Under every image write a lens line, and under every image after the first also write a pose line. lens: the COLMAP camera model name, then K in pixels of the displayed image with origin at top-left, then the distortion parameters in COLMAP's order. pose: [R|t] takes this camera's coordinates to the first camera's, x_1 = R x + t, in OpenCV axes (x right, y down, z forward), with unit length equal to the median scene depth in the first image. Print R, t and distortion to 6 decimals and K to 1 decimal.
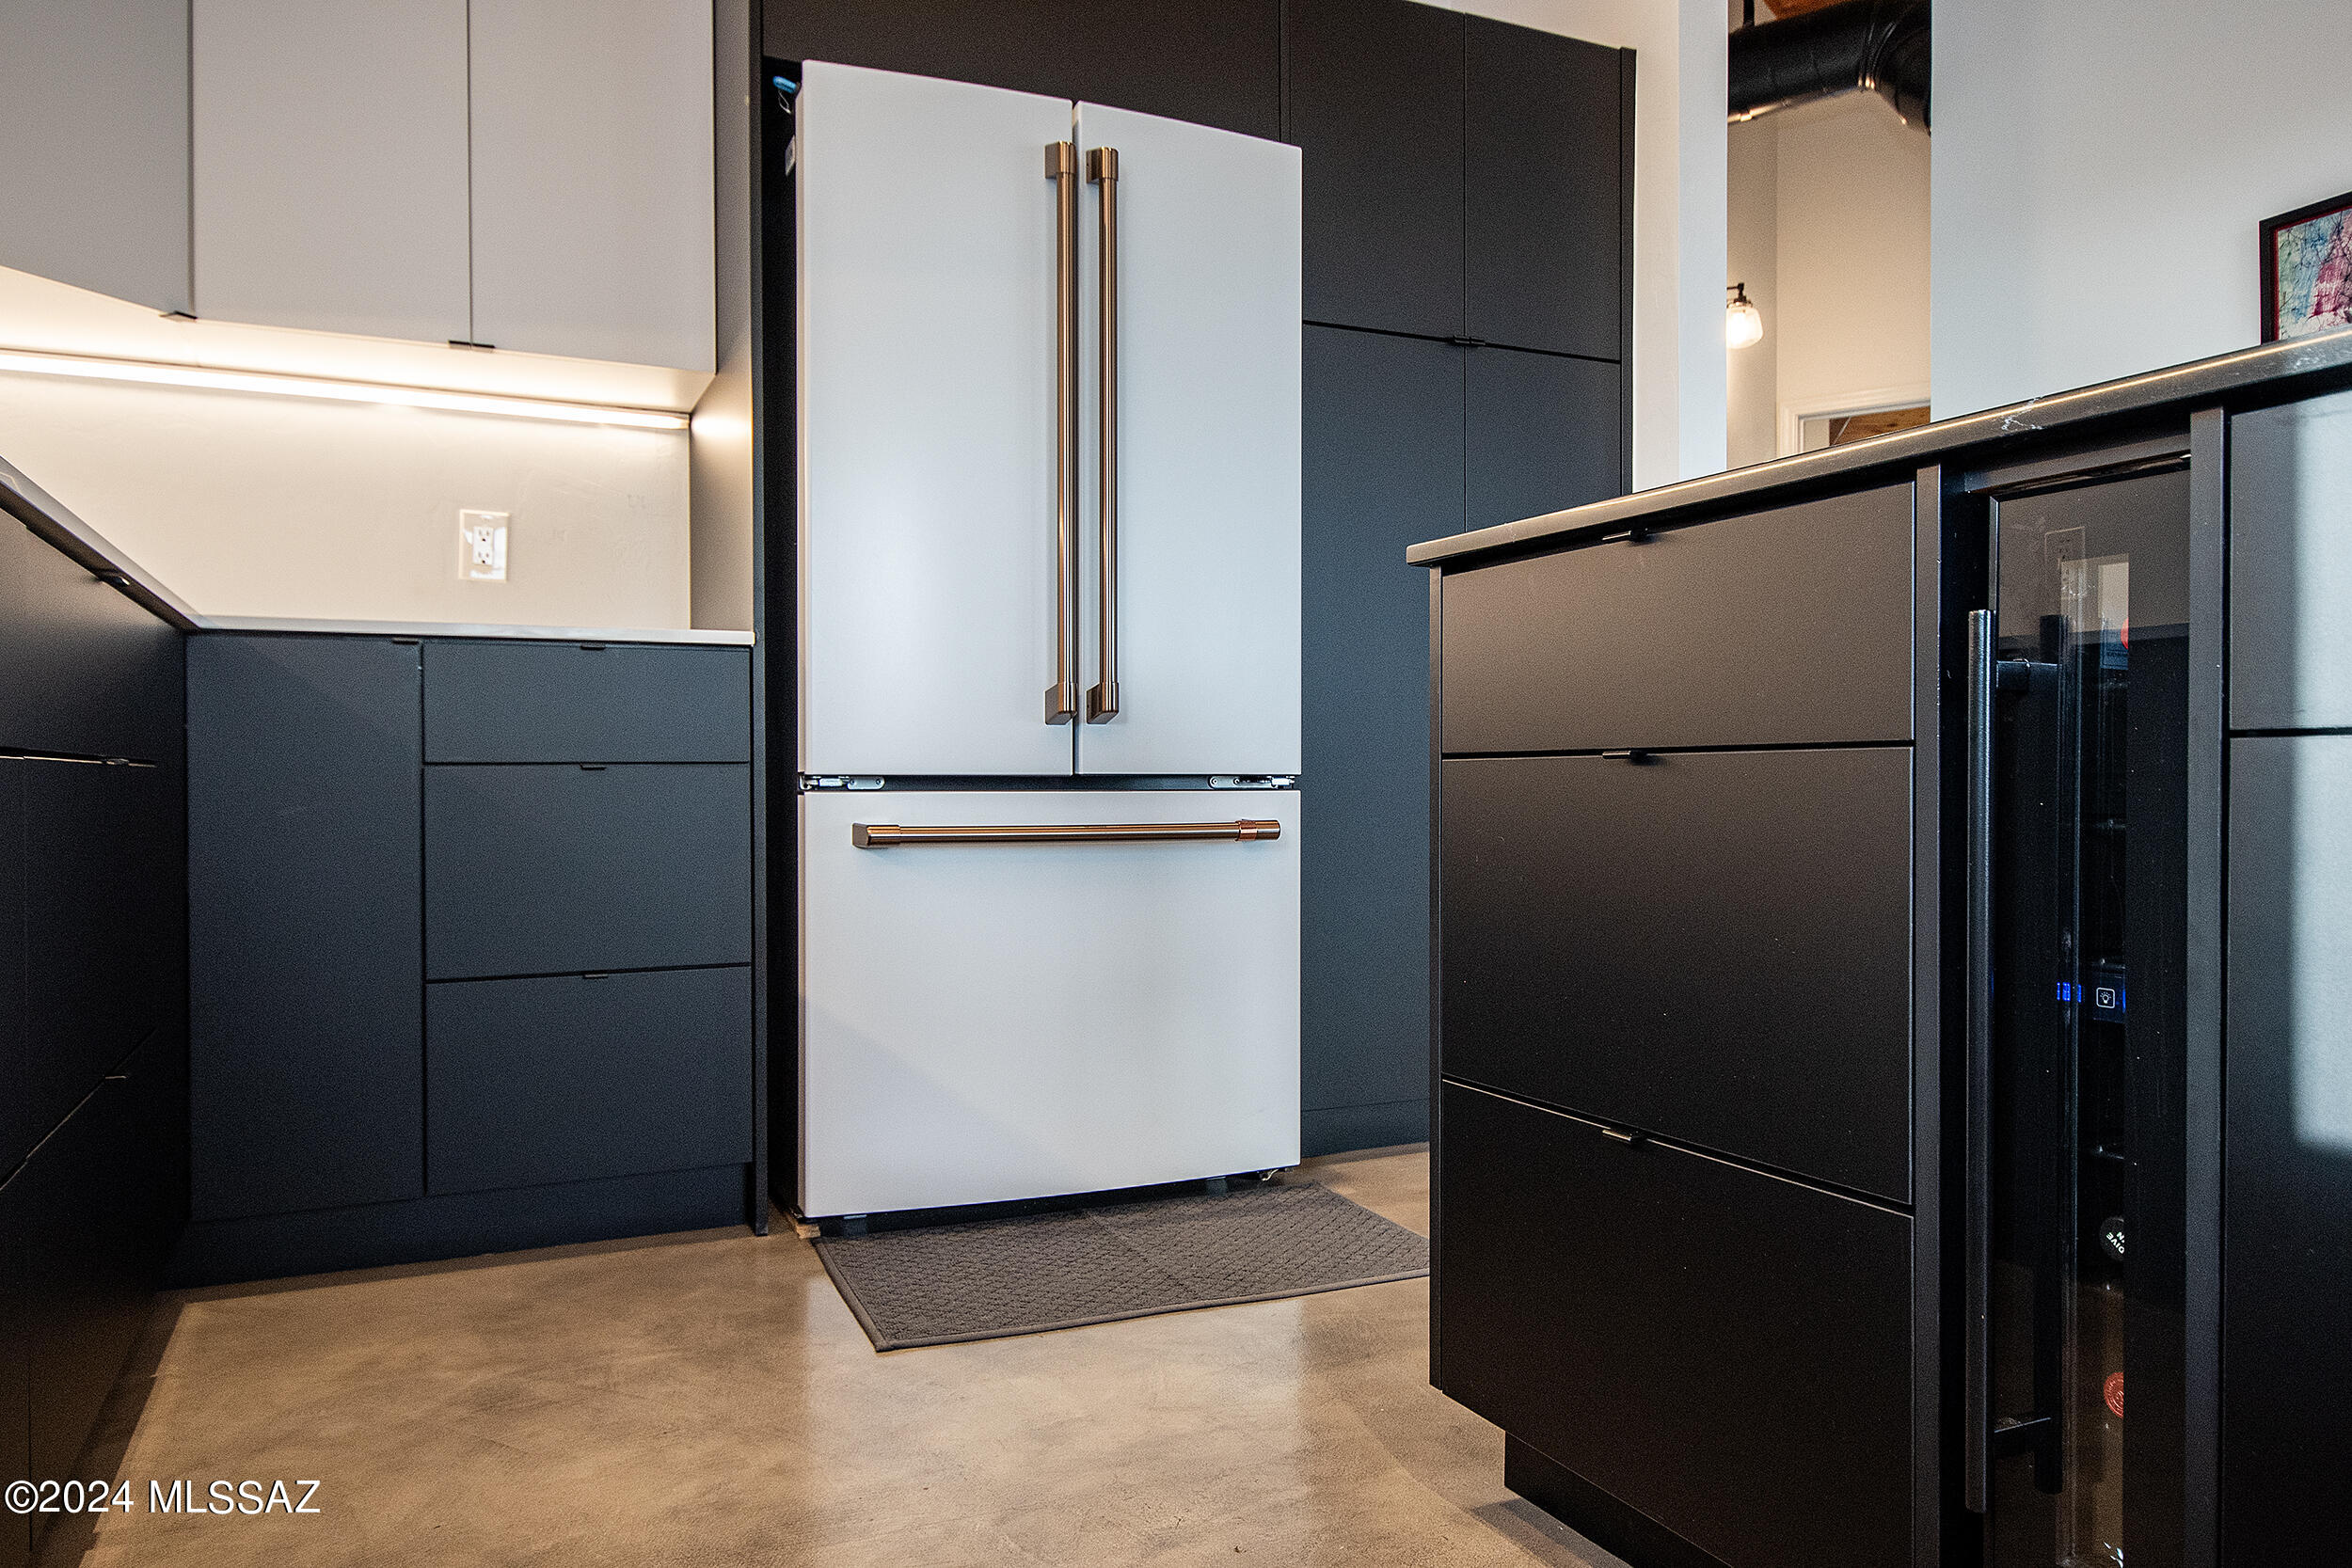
lens RADIAL K [[1631.1, 0, 1176.0], [0, 1631.1, 784.0], [0, 0, 1]] dist [-0.000189, -0.000402]
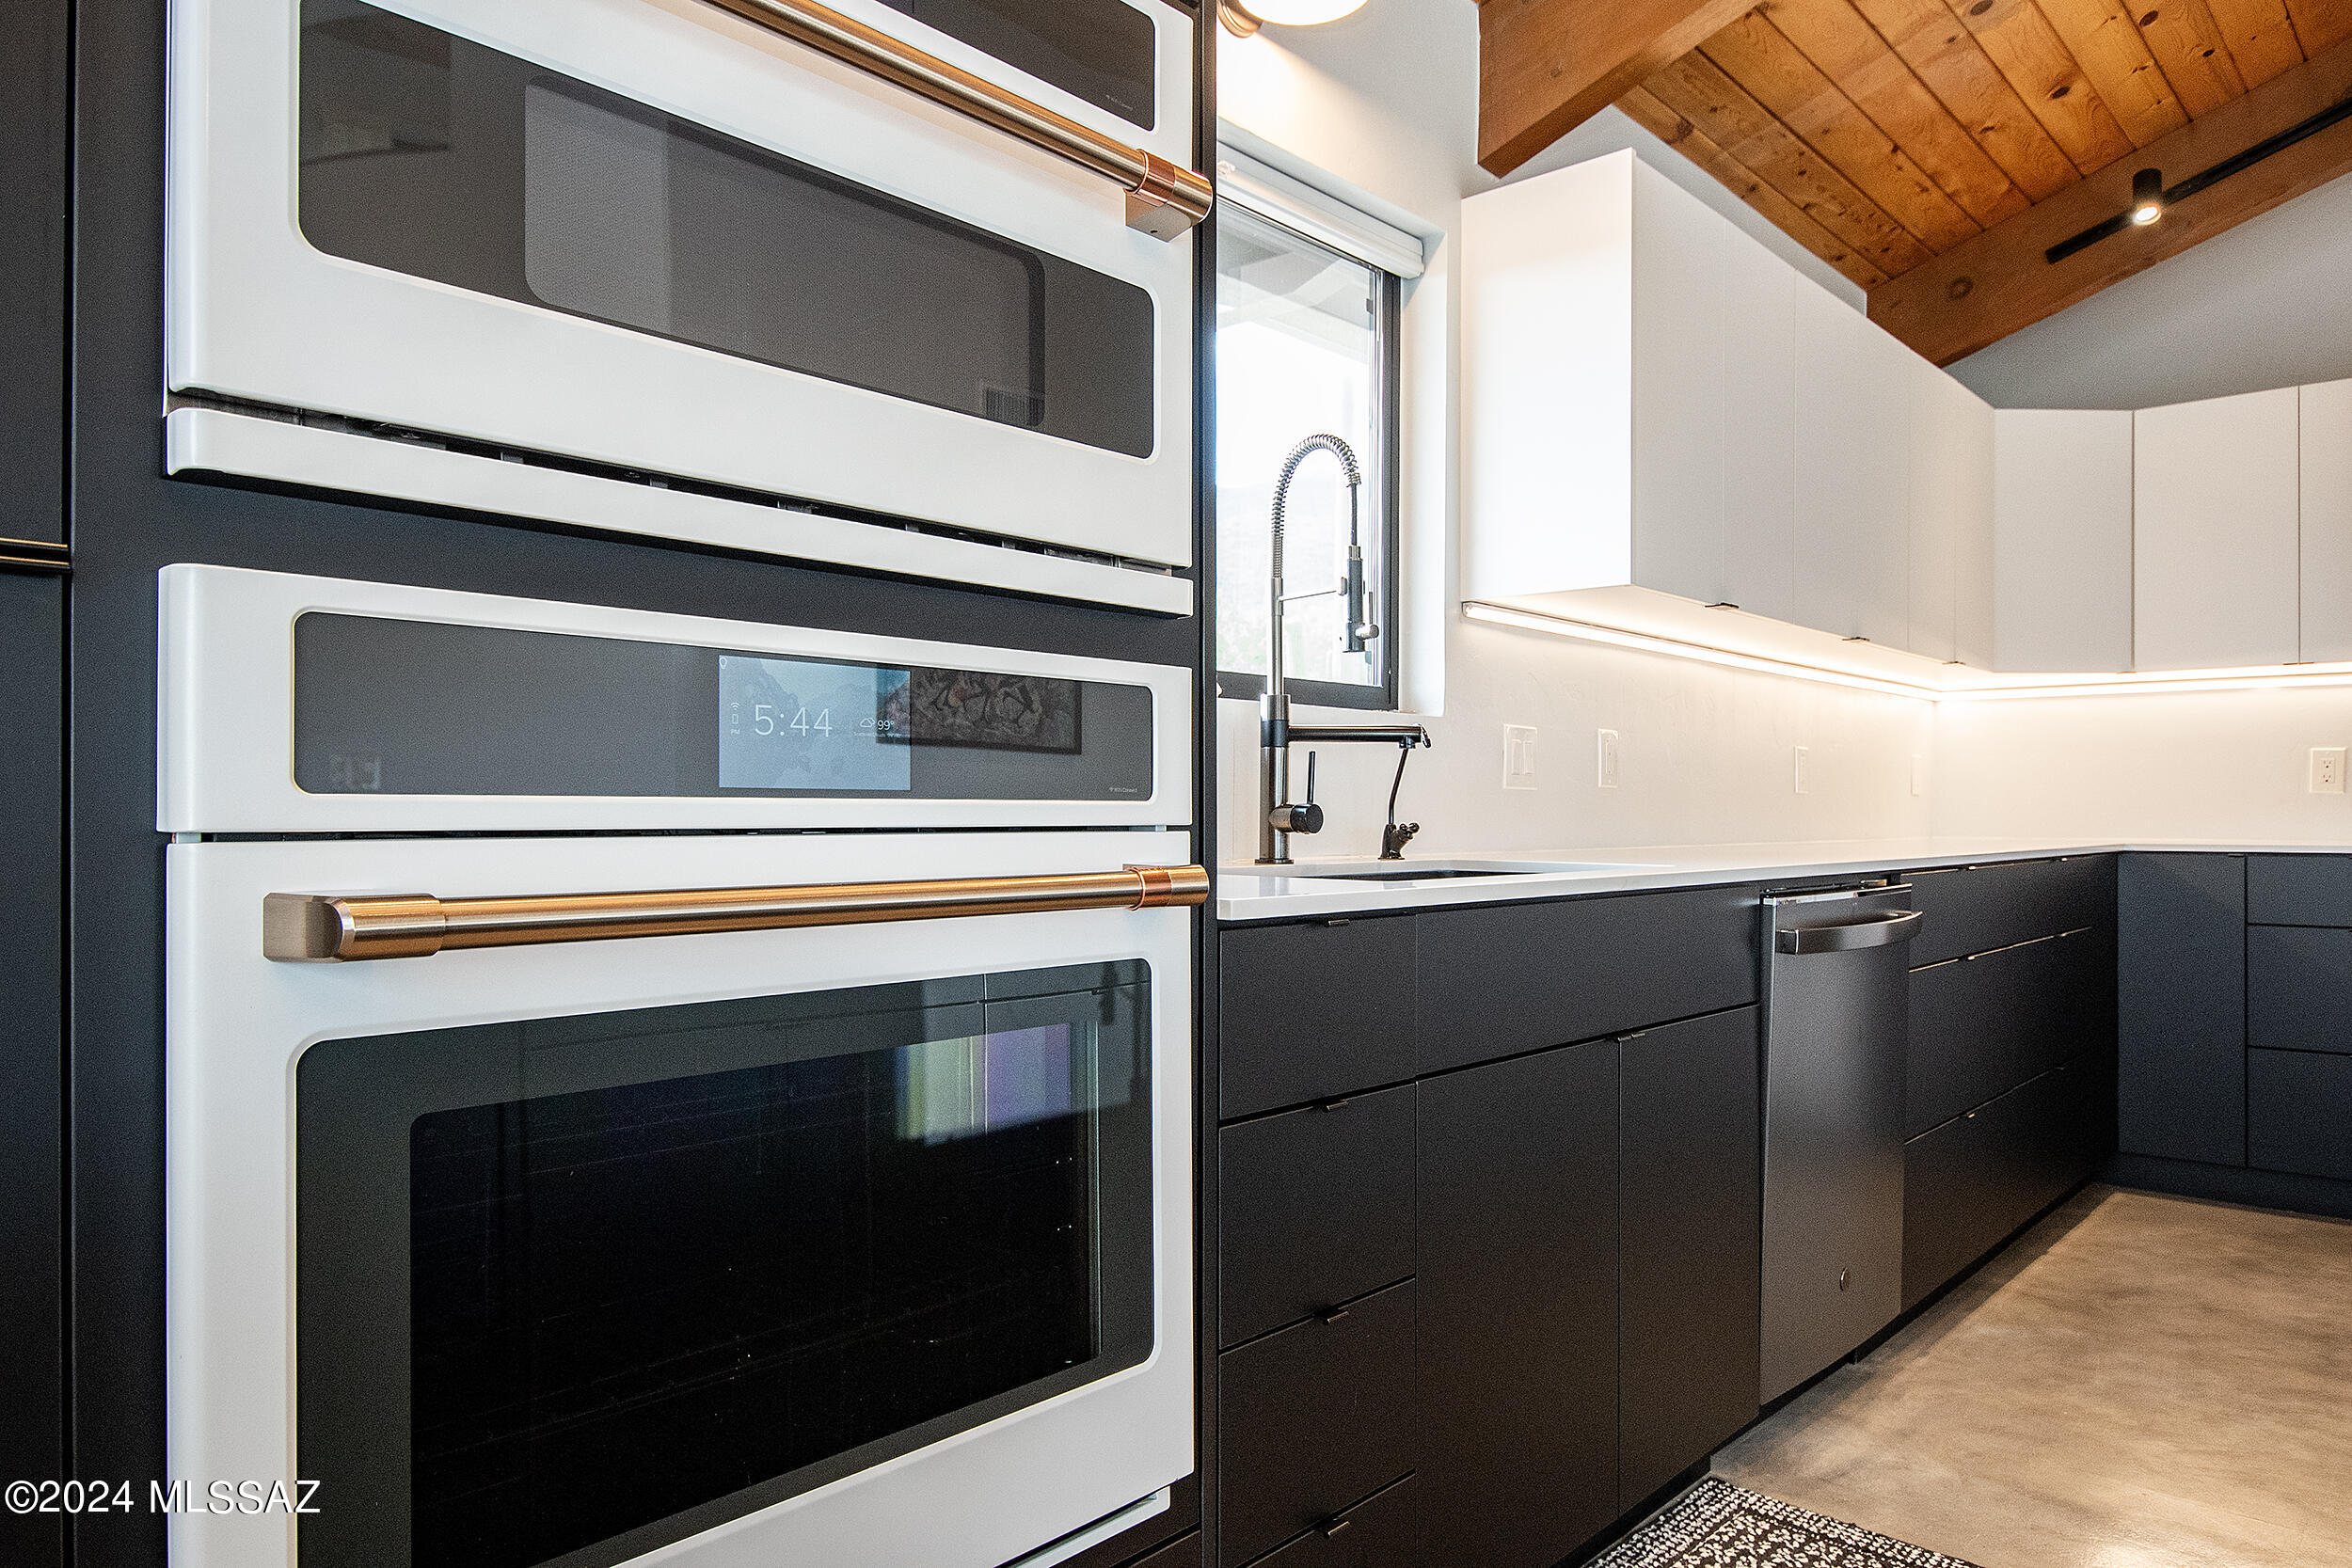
lens RADIAL K [[1534.3, 0, 1176.0], [0, 1534.3, 784.0], [0, 0, 1]] dist [-0.000247, -0.000247]
pose [[0.383890, -0.005199, -0.923364, 0.798069], [-0.011455, 0.999880, -0.010393, -0.169132], [0.923308, 0.014567, 0.383785, -0.911886]]
